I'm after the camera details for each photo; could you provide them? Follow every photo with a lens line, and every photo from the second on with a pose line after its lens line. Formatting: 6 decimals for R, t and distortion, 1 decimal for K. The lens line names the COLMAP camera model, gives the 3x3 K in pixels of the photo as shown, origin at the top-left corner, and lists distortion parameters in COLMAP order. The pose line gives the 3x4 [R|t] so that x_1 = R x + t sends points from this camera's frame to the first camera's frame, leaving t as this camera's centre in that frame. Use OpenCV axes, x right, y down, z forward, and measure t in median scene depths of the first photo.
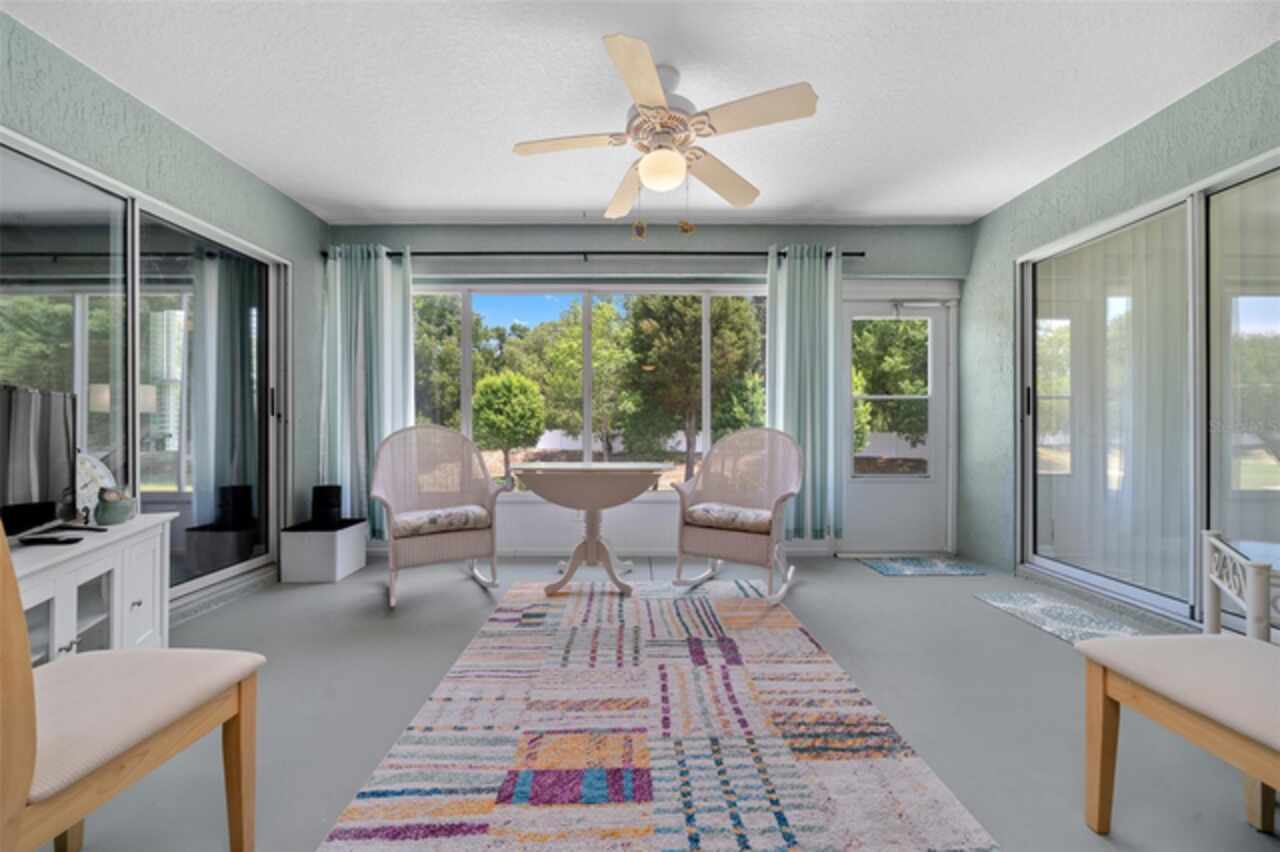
lens RADIAL K [[442.3, 0, 637.4], [0, 442.3, 423.5], [0, 0, 1]] dist [-0.001608, -0.000101]
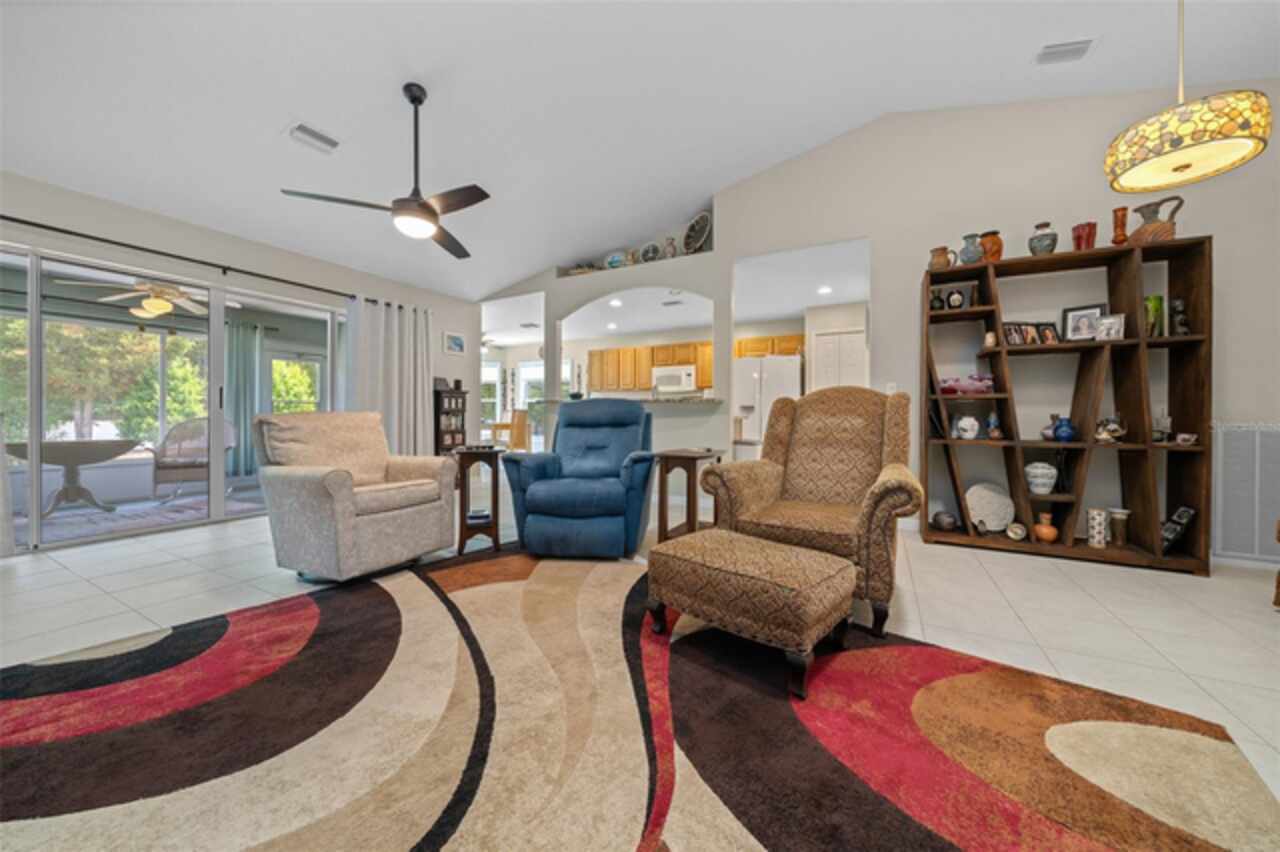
lens RADIAL K [[449.0, 0, 636.5], [0, 449.0, 415.7], [0, 0, 1]] dist [0.000785, 0.000036]
pose [[0.482674, 0.001668, 0.875798, -0.141956], [-0.006503, 0.999977, 0.001680, -0.001712], [-0.875776, -0.006506, 0.482674, -0.413058]]
